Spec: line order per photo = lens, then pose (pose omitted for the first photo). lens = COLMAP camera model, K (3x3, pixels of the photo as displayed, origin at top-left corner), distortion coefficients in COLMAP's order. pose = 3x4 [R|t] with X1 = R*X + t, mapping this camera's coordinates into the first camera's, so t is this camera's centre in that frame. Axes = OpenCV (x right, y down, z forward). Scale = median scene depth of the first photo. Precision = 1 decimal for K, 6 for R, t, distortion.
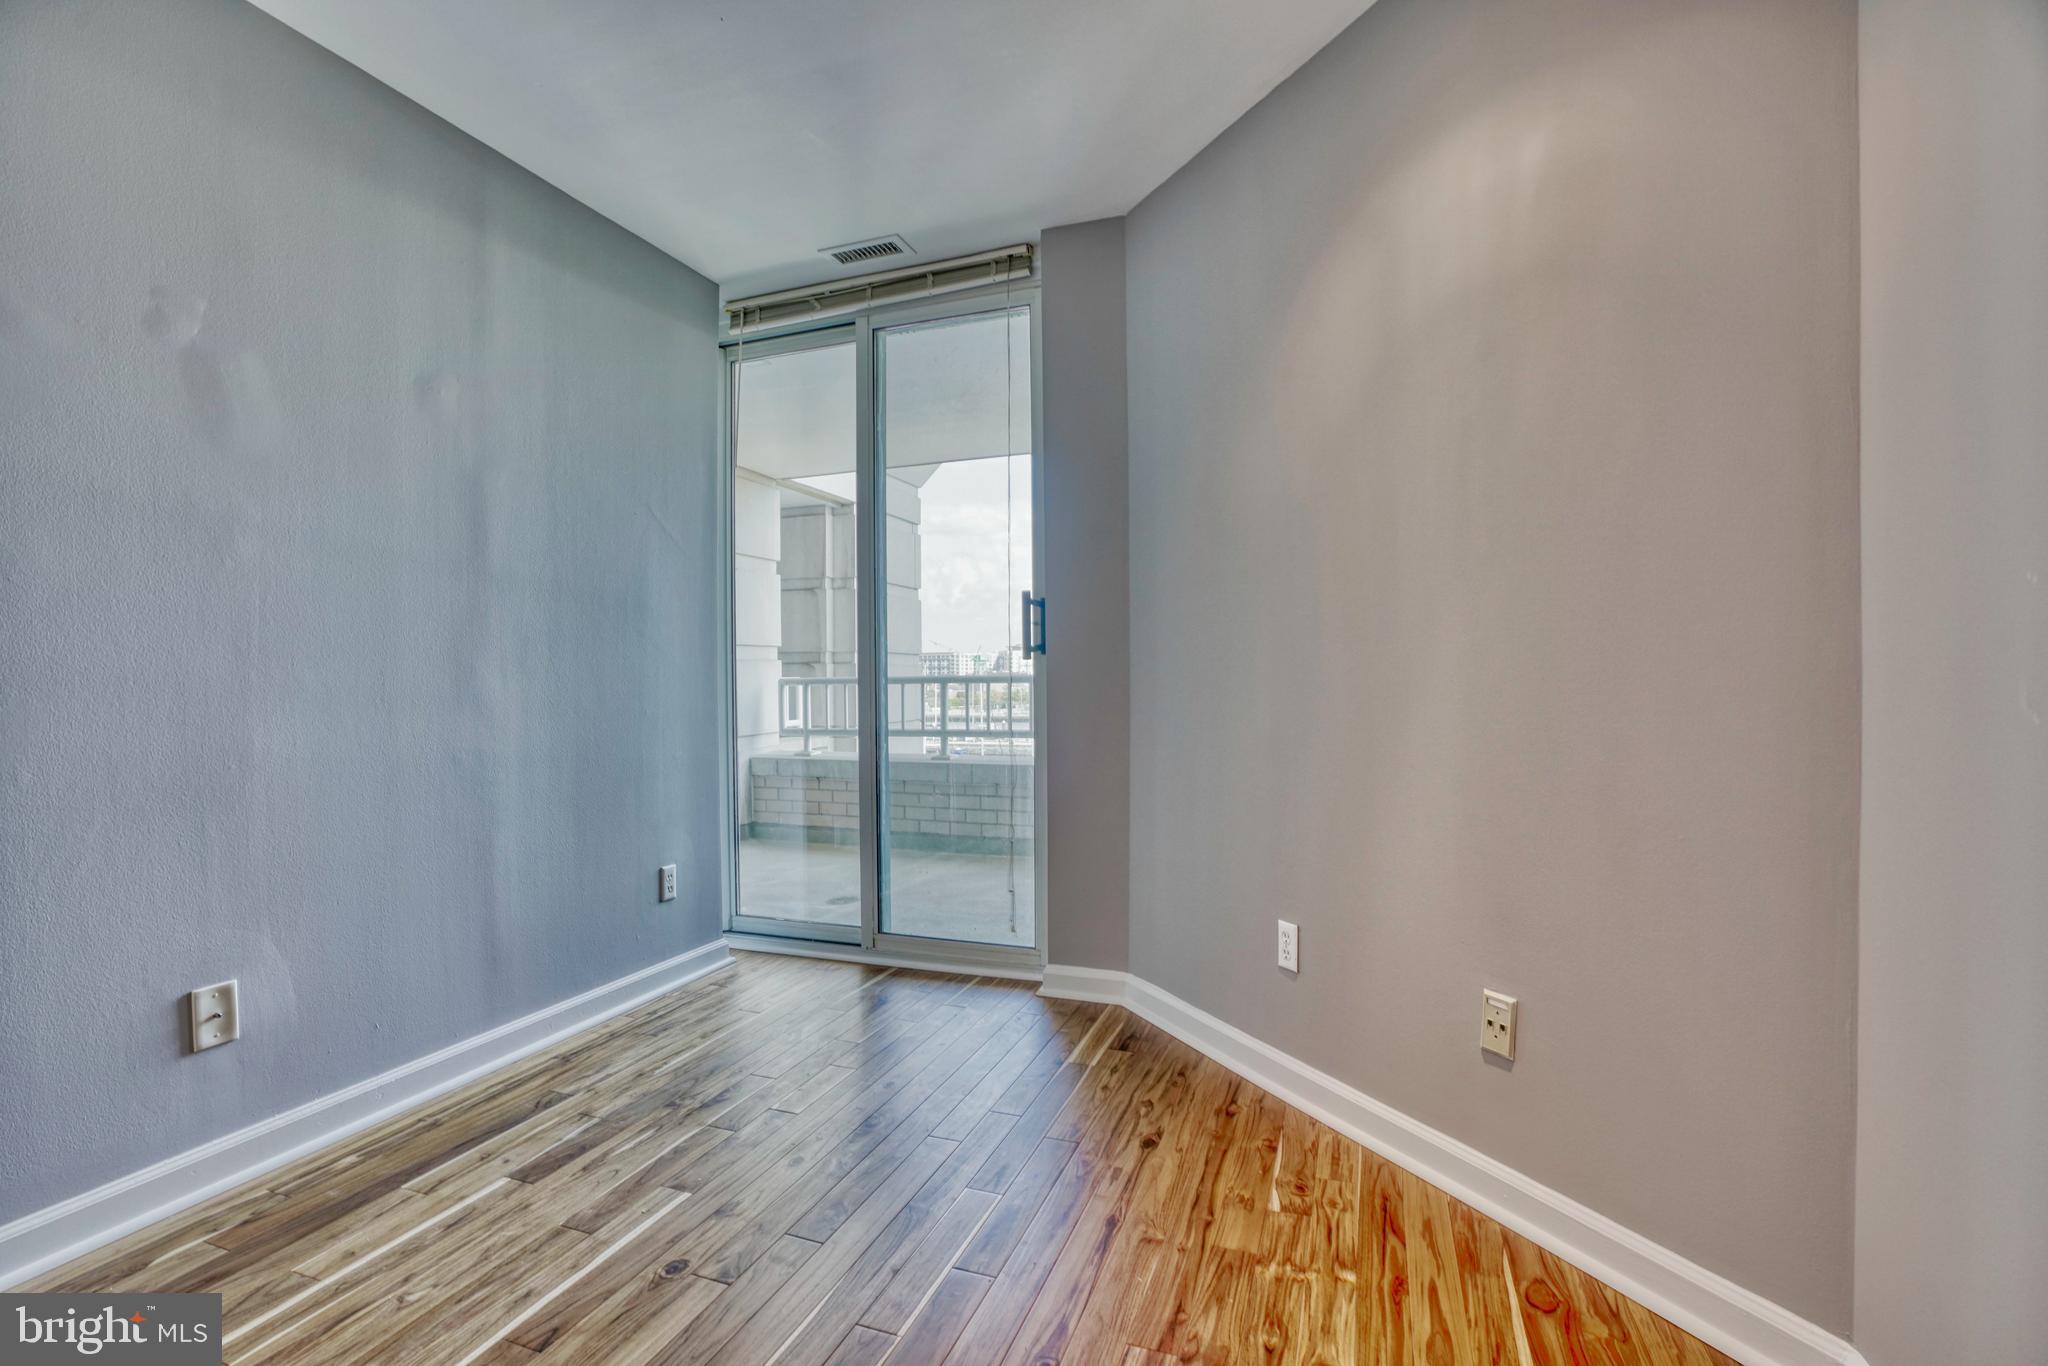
lens RADIAL K [[944.4, 0, 1010.7], [0, 944.4, 685.6], [0, 0, 1]] dist [-0.066072, 0.023708]
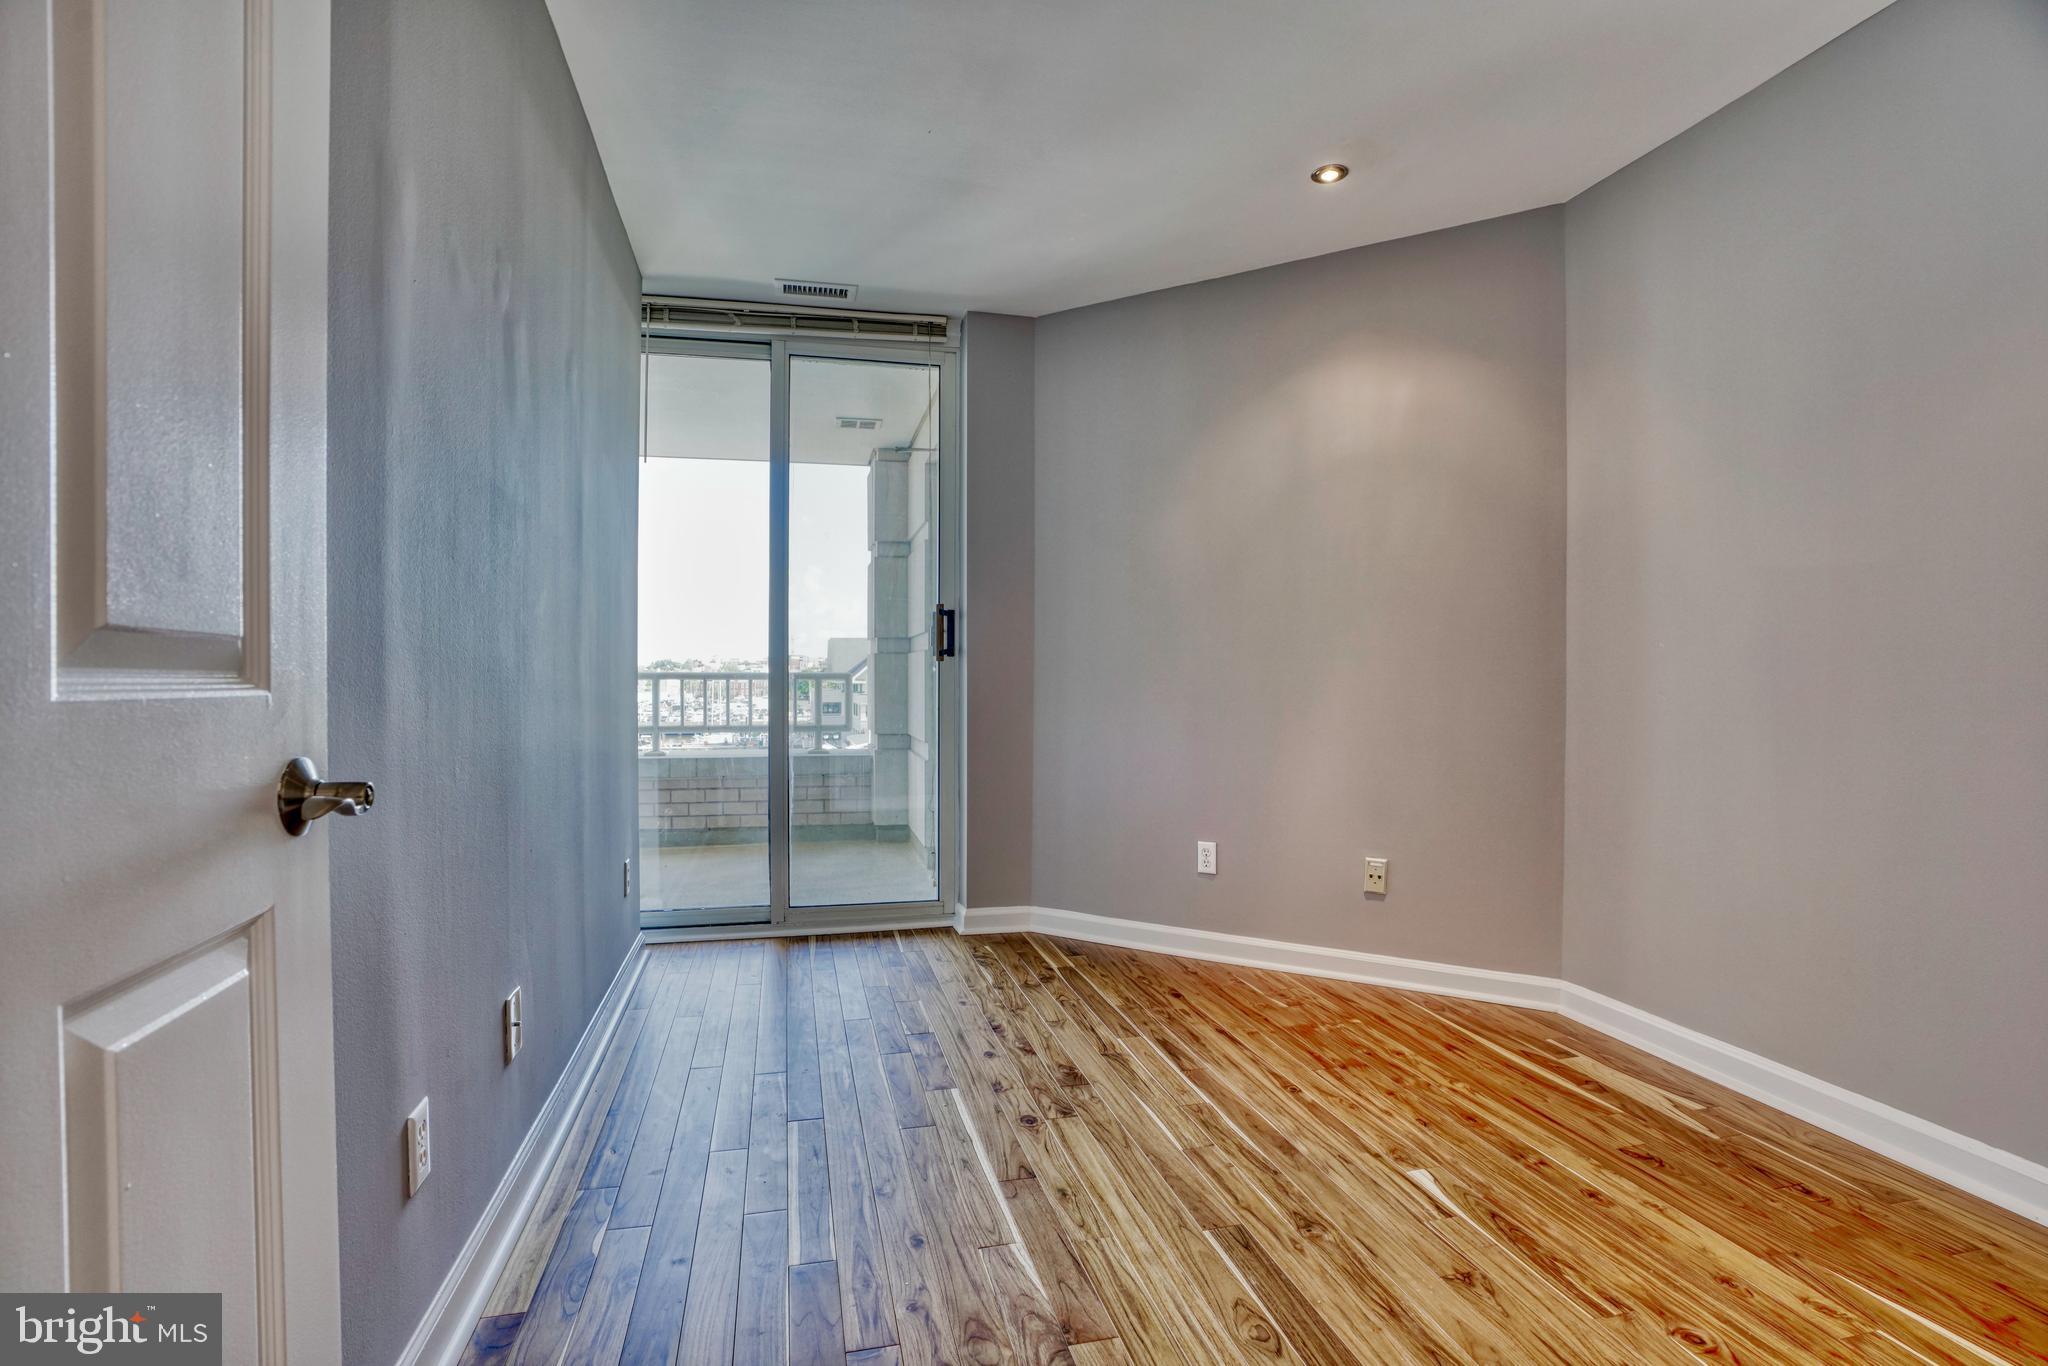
lens RADIAL K [[944.4, 0, 1012.7], [0, 944.4, 679.6], [0, 0, 1]] dist [-0.066072, 0.023708]
pose [[0.828082, 0.009173, 0.560532, -0.596785], [-0.006848, 0.999957, -0.006247, 0.003785], [-0.560565, 0.001335, 0.828110, -0.052418]]
